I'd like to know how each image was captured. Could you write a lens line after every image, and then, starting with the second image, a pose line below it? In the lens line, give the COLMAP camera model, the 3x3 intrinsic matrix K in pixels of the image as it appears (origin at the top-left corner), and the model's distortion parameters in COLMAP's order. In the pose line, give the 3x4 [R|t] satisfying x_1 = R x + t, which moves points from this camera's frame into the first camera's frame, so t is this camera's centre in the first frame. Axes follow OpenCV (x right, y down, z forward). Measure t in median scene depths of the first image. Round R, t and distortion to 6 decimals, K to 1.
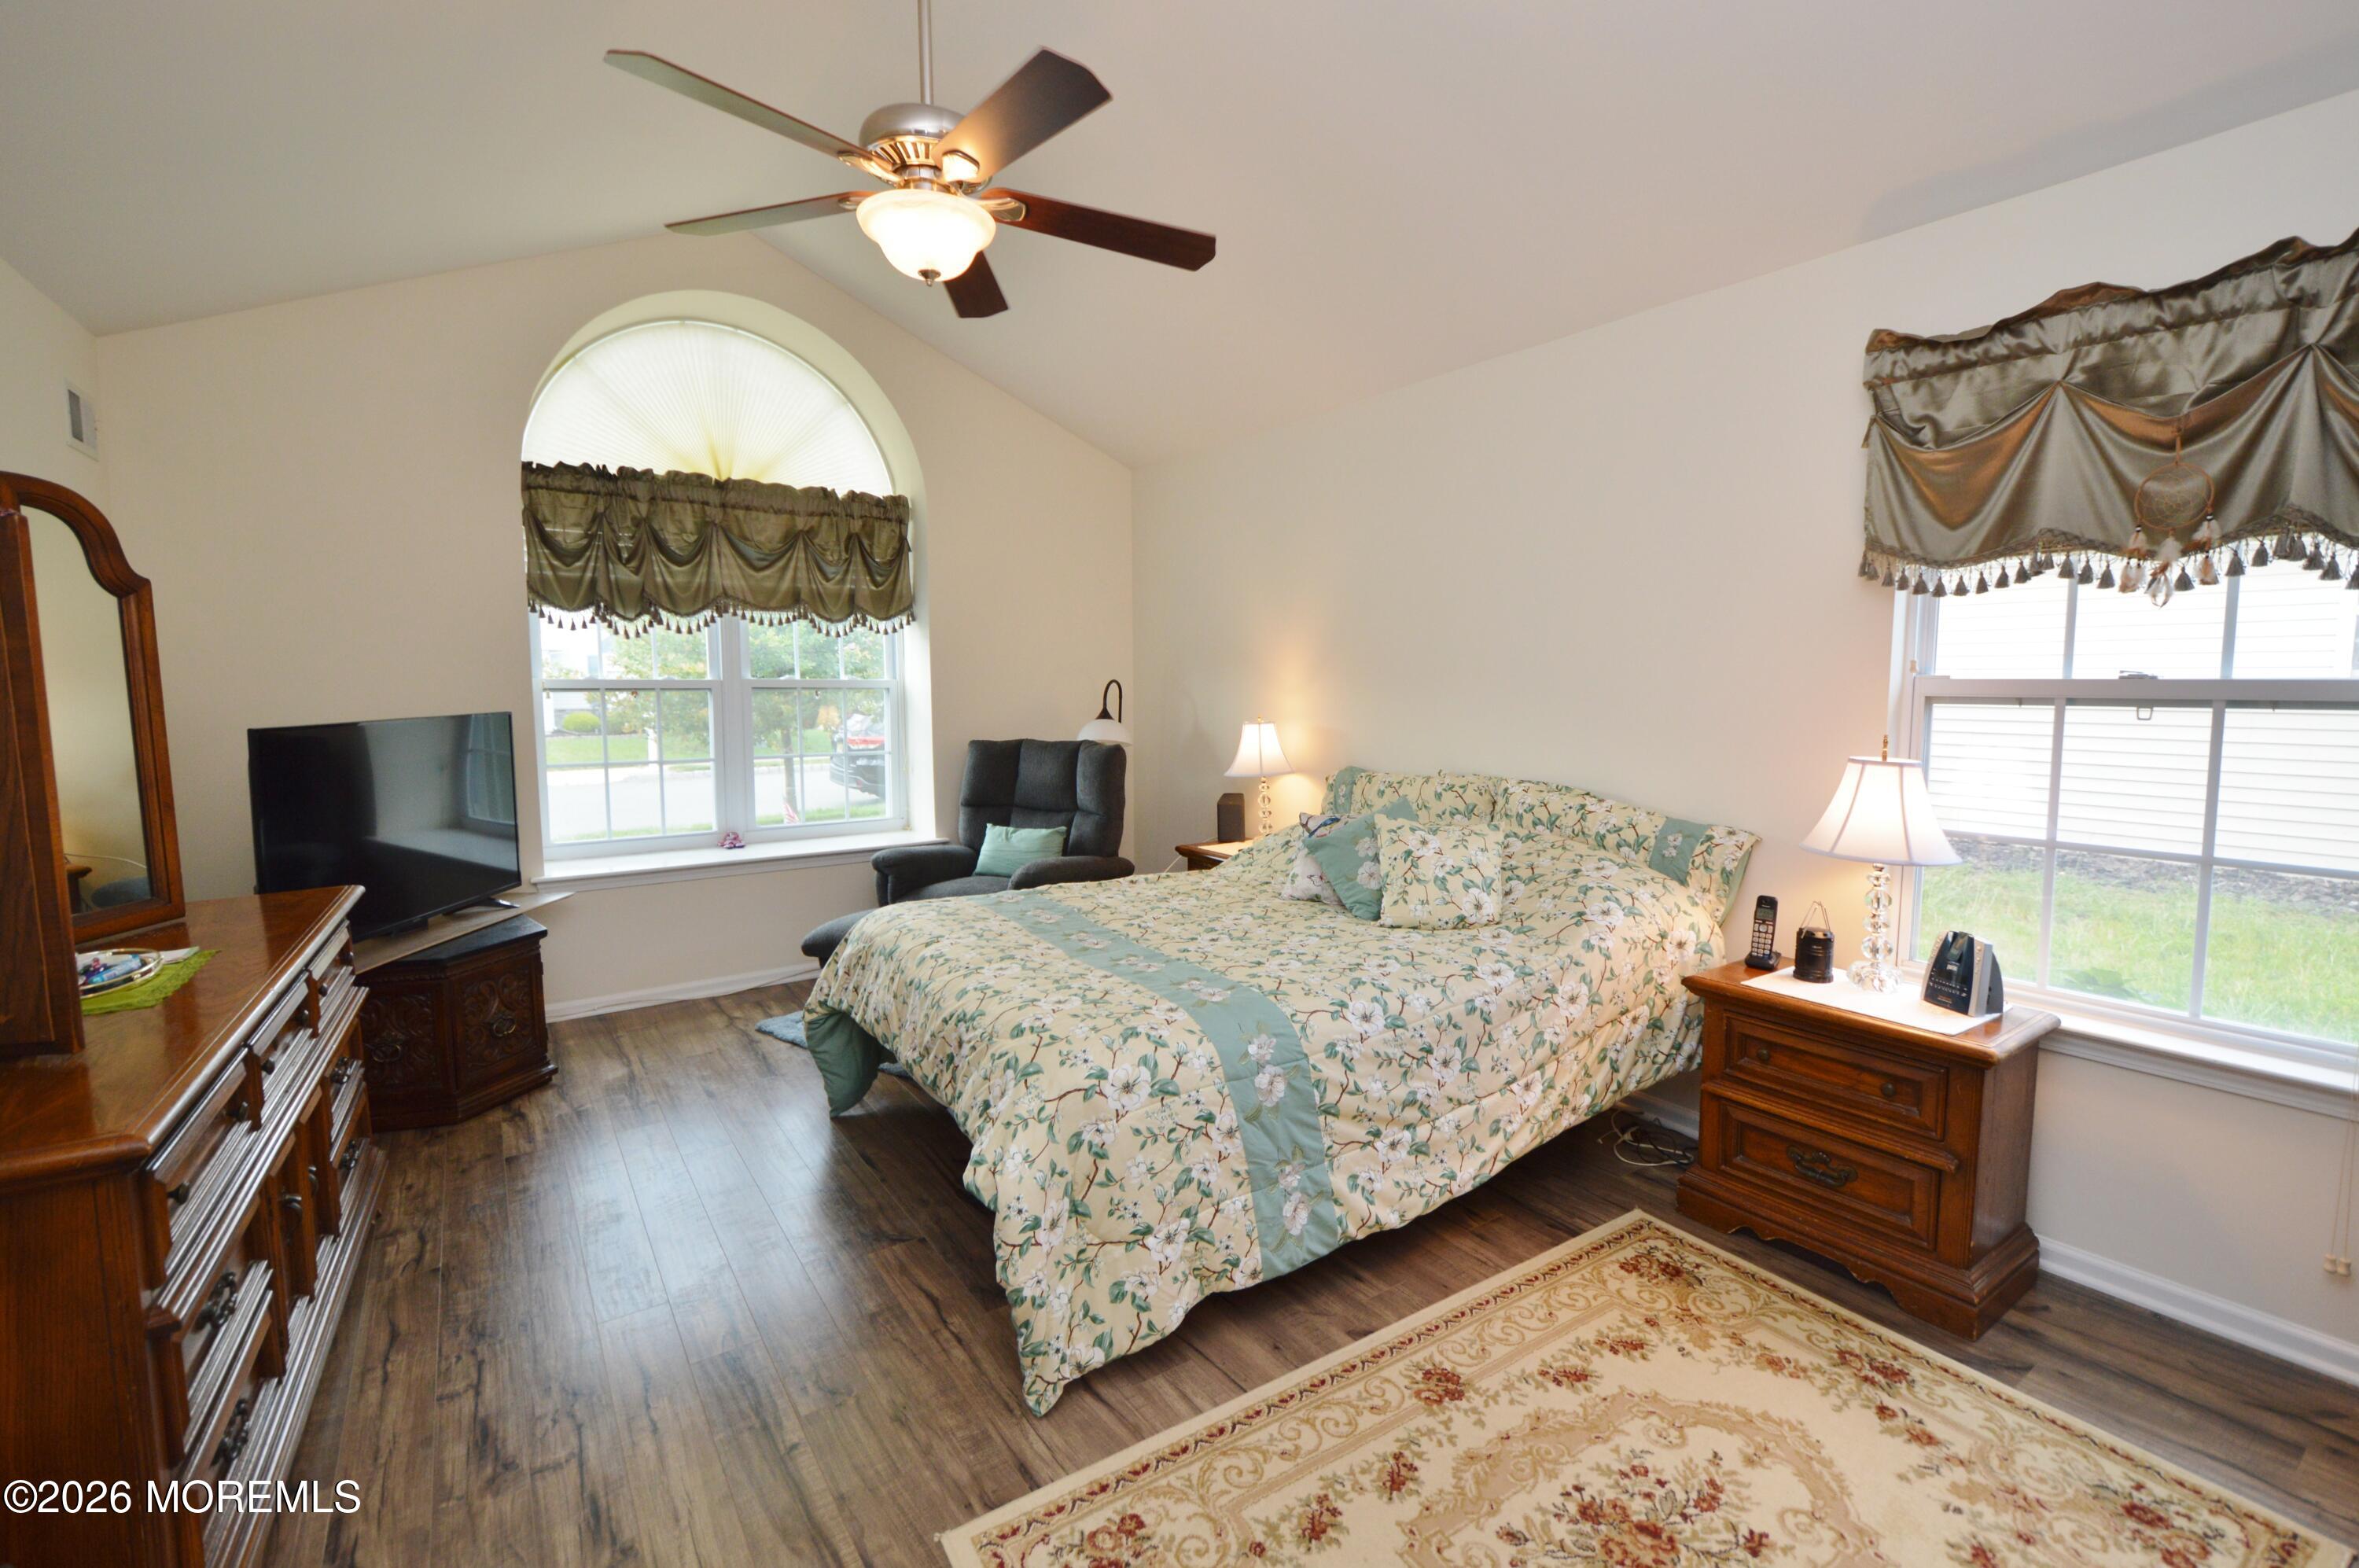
lens RADIAL K [[1040.8, 0, 1197.0], [0, 1040.8, 769.5], [0, 0, 1]] dist [0.010845, -0.008748]
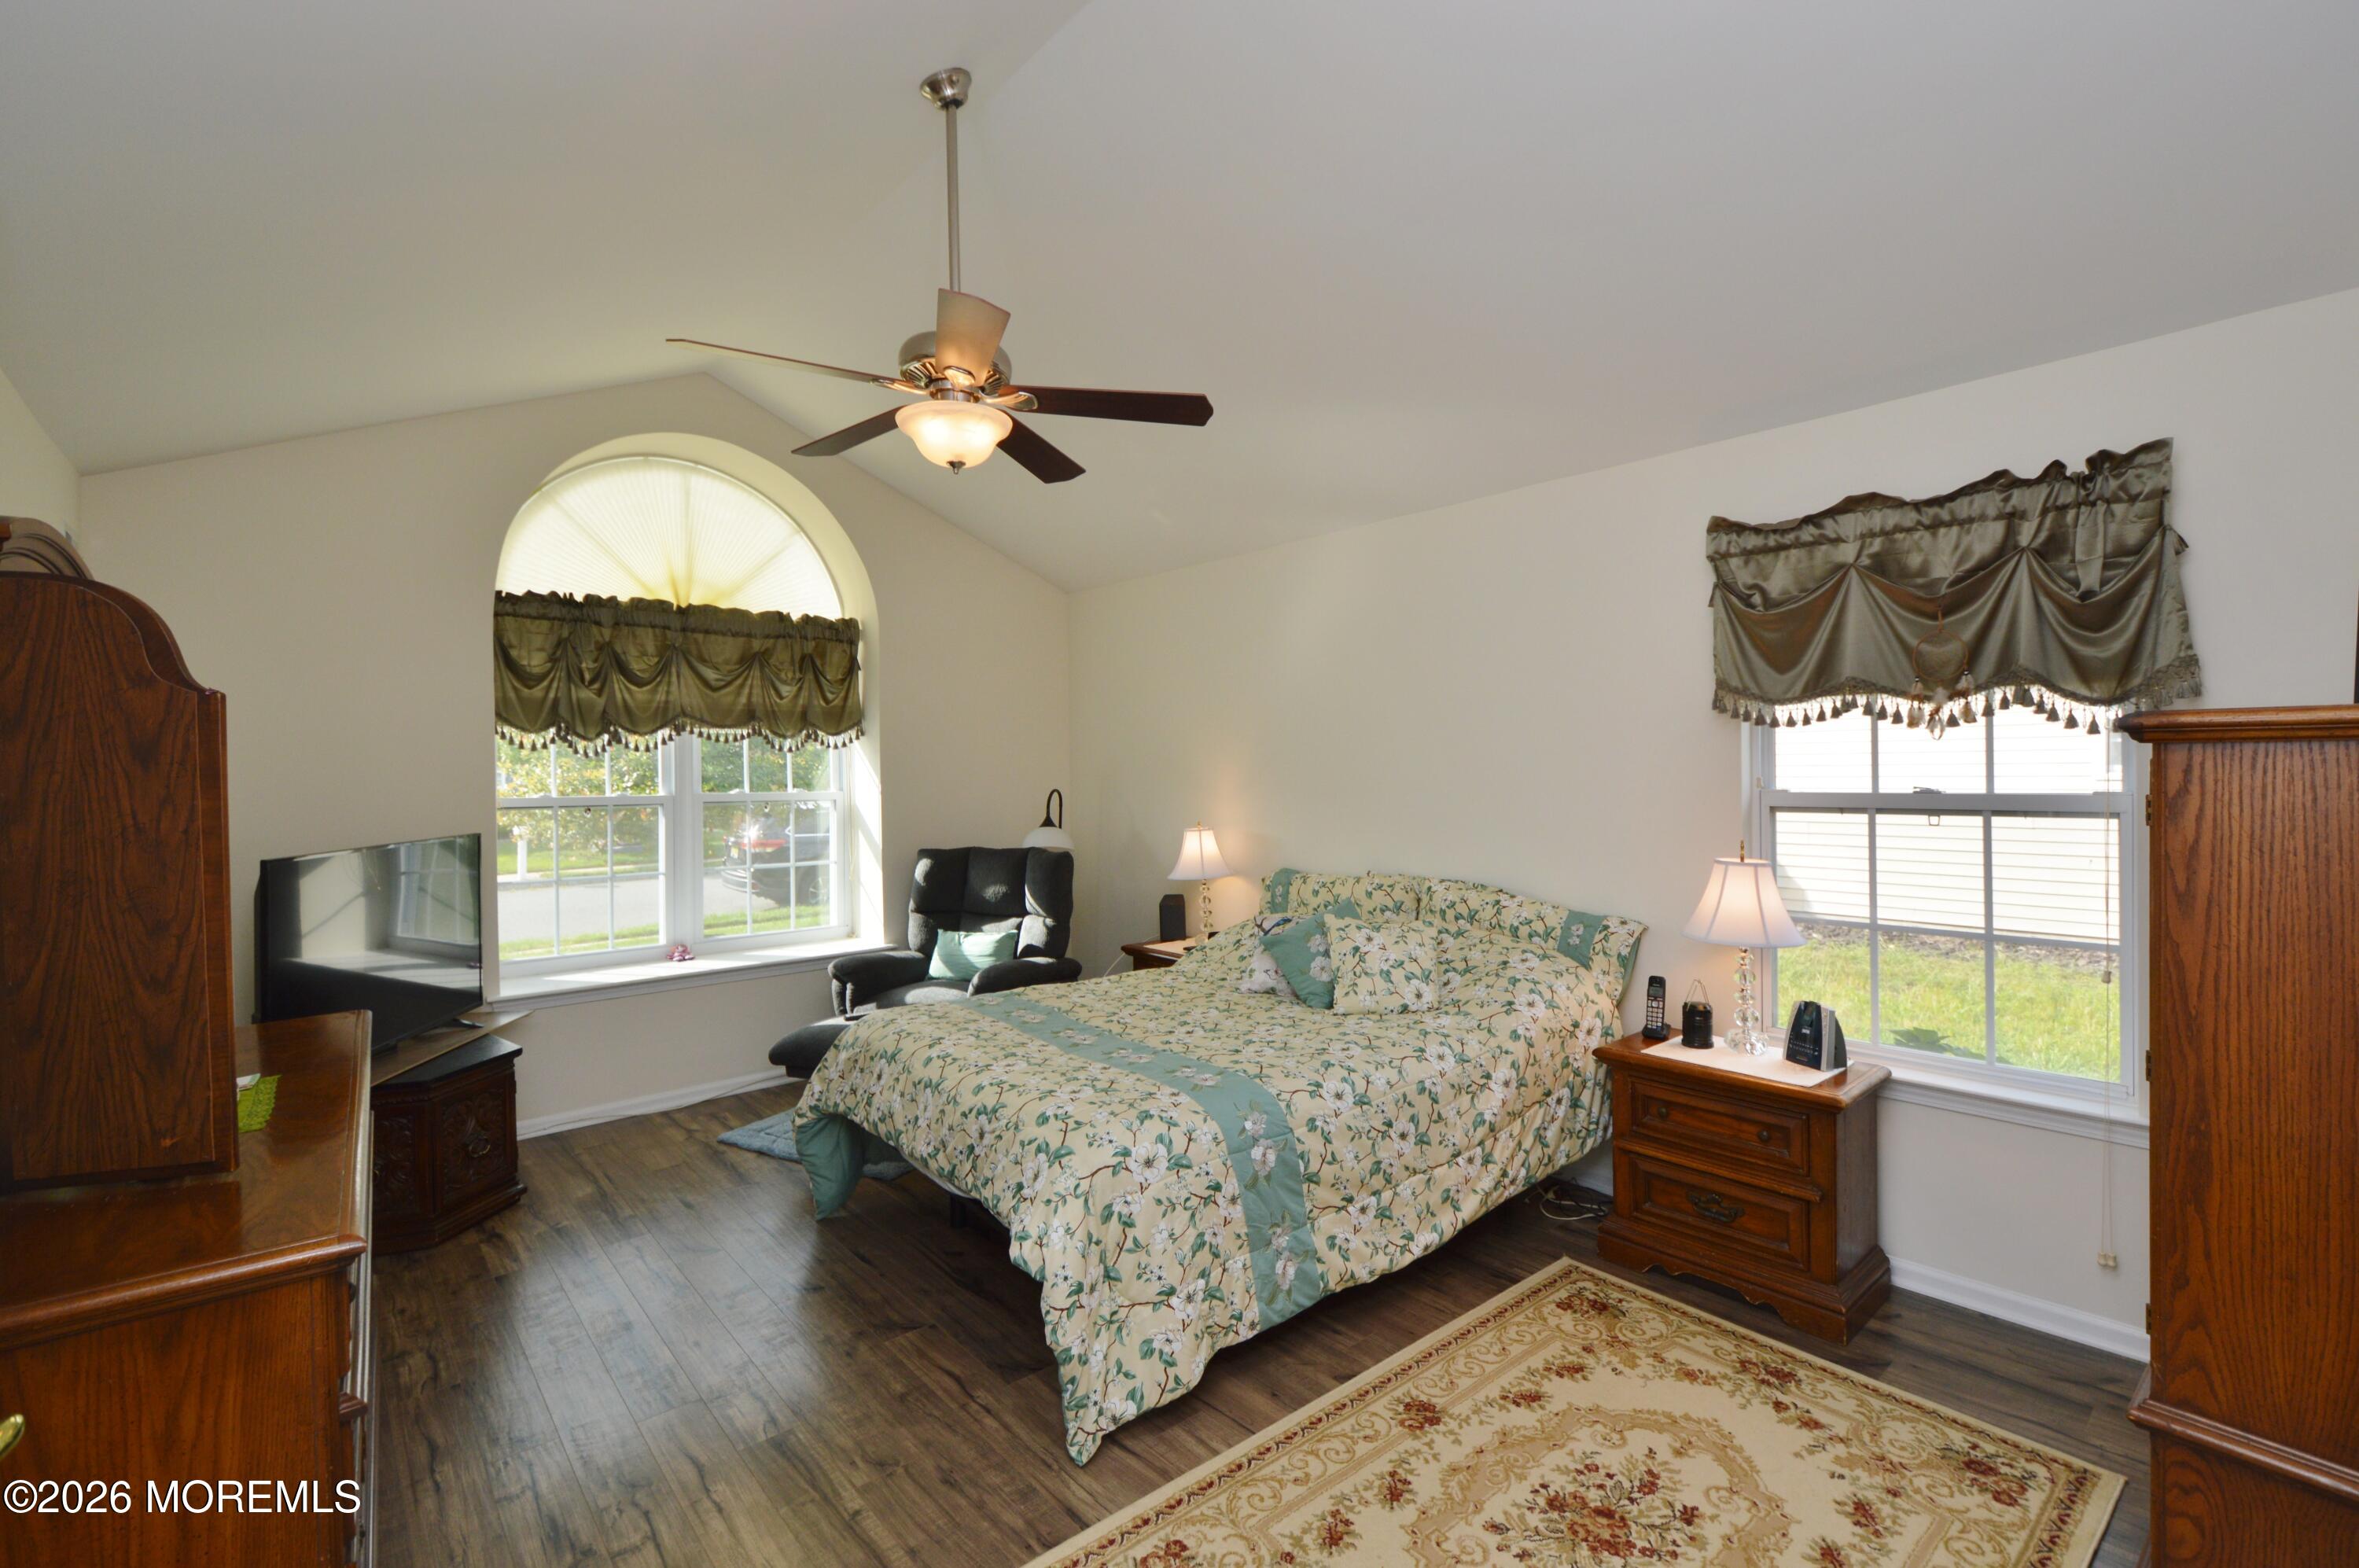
lens RADIAL K [[1041.4, 0, 1198.4], [0, 1041.4, 771.5], [0, 0, 1]] dist [0.010093, -0.008359]
pose [[0.993938, -0.010761, 0.109416, -0.104031], [0.020158, 0.996164, -0.085147, -0.021299], [-0.108080, 0.086836, 0.990342, -0.145825]]
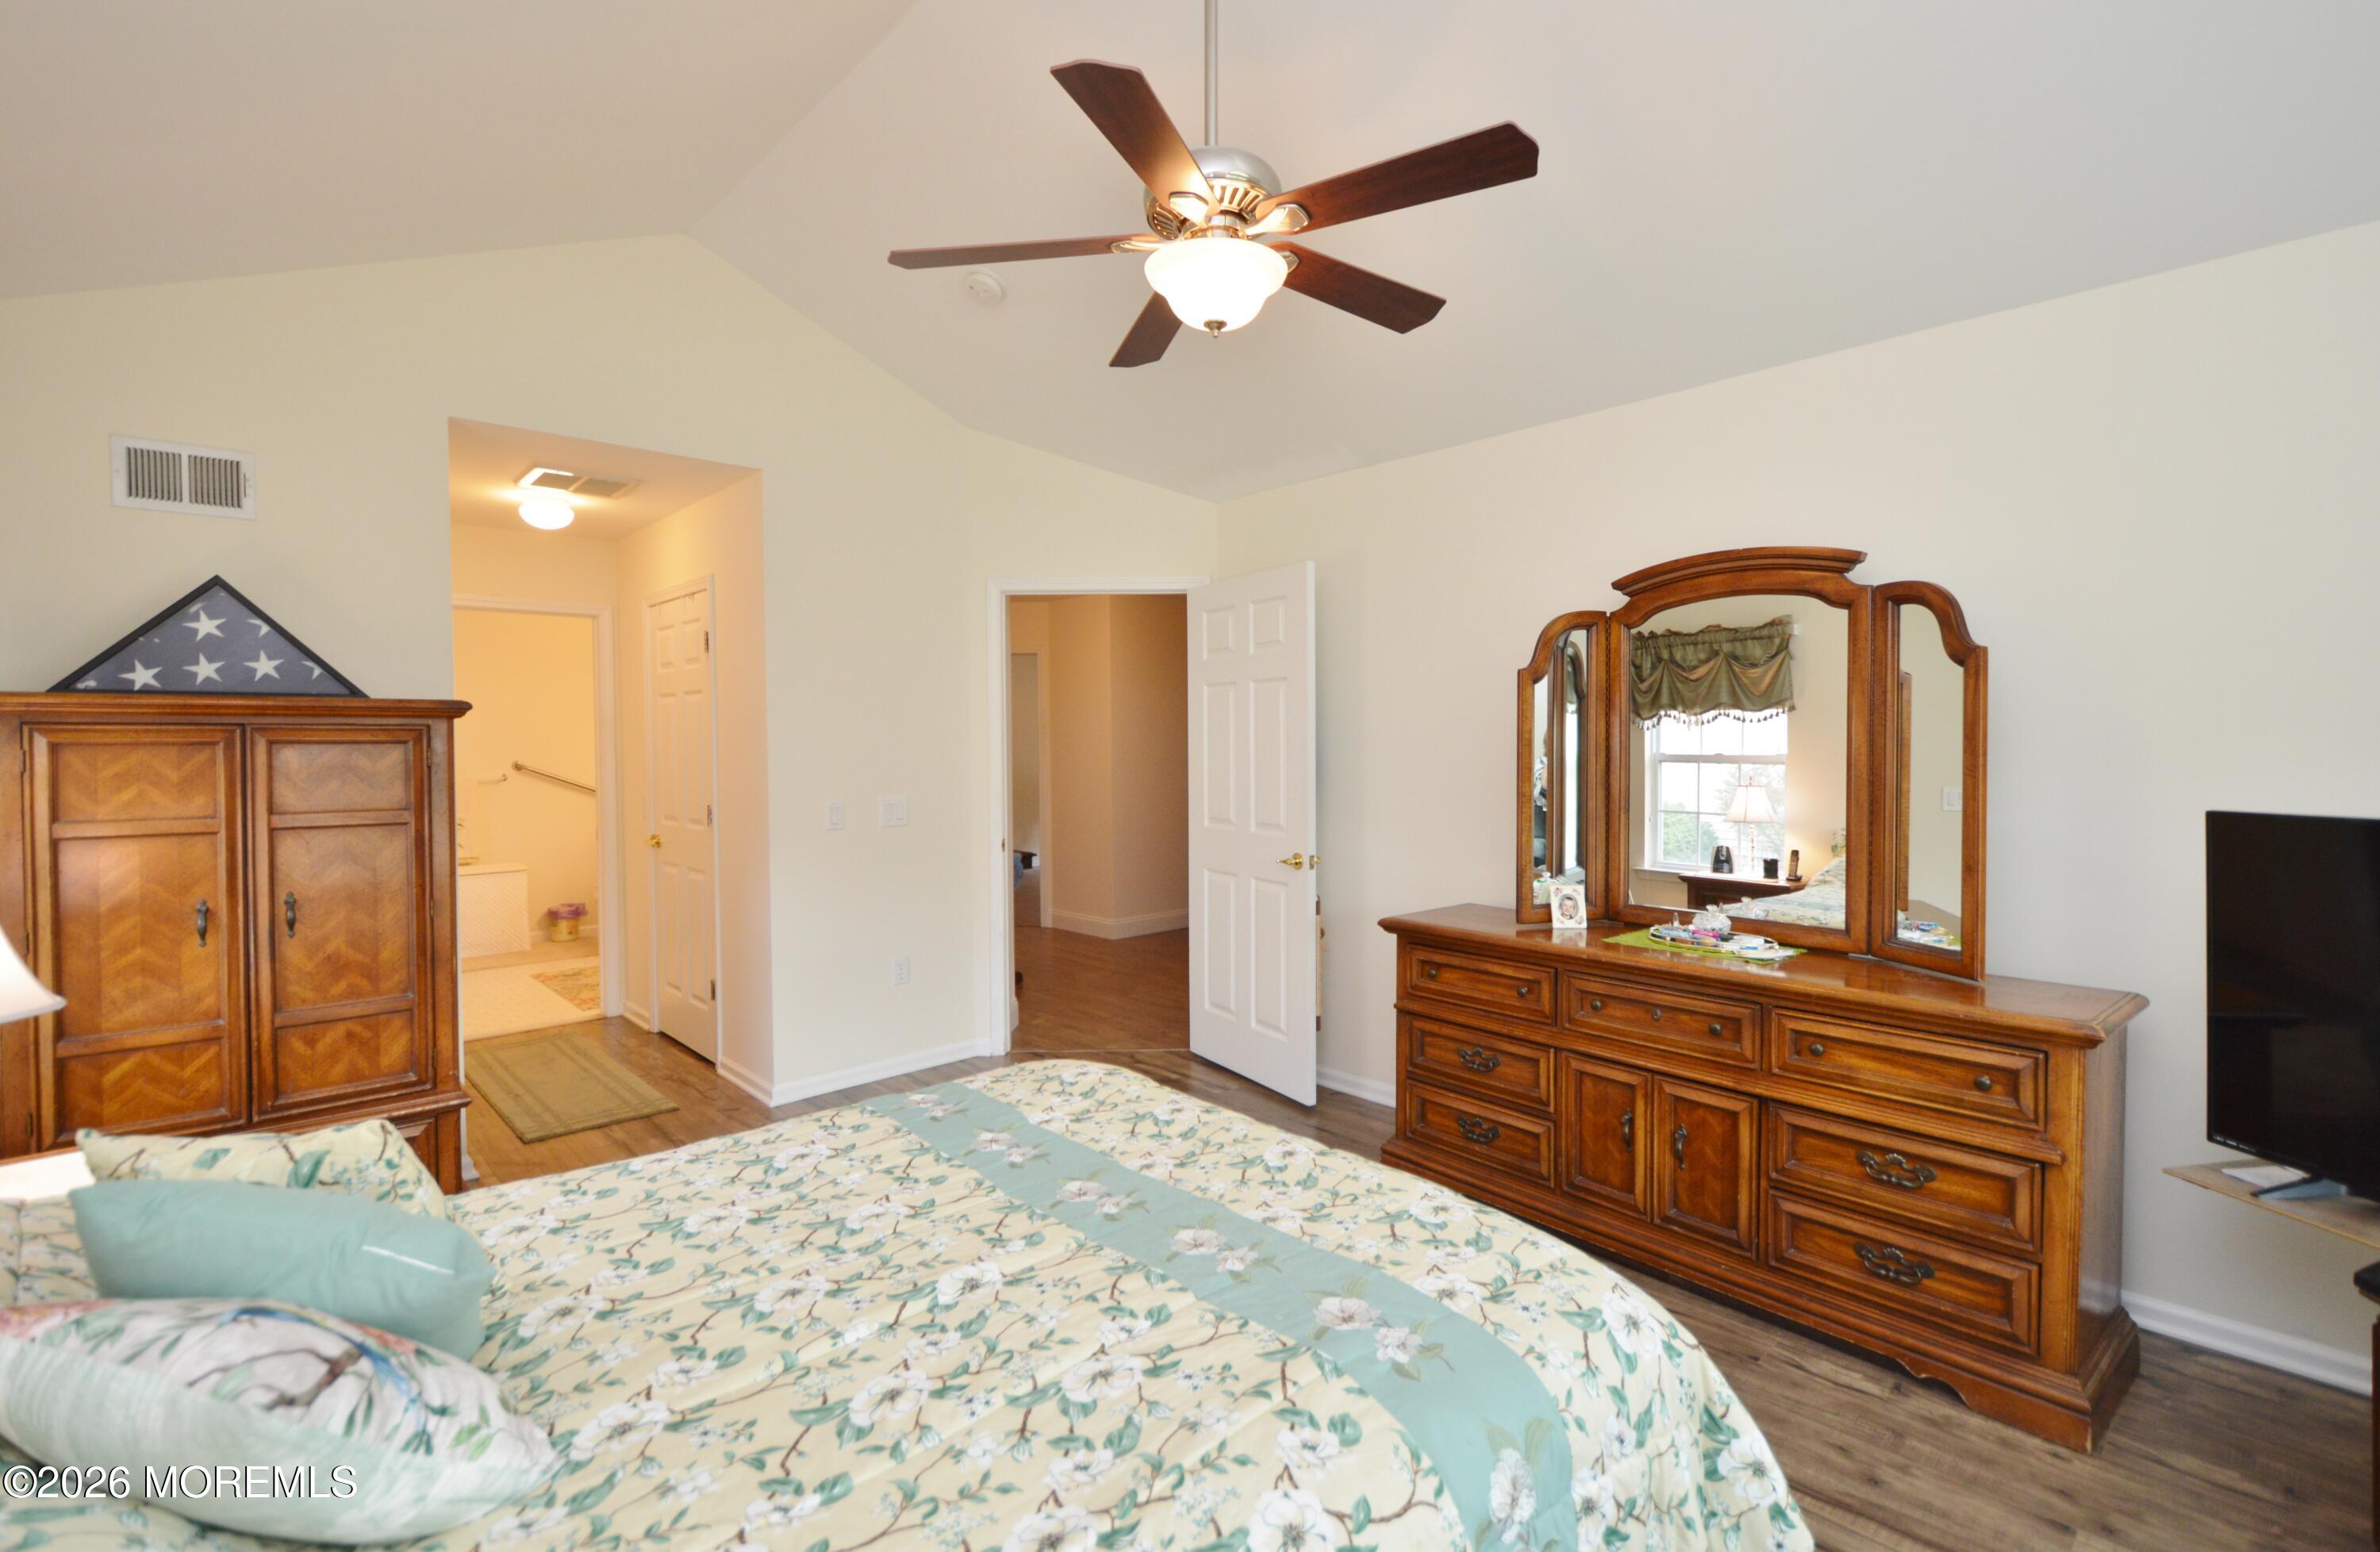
lens RADIAL K [[1063.4, 0, 1210.6], [0, 1063.4, 761.6], [0, 0, 1]] dist [0.012143, -0.010516]
pose [[-0.987926, 0.014524, -0.154244, -0.089436], [-0.002464, 0.993997, 0.109384, -0.167097], [0.154907, 0.108443, -0.981959, 1.752312]]
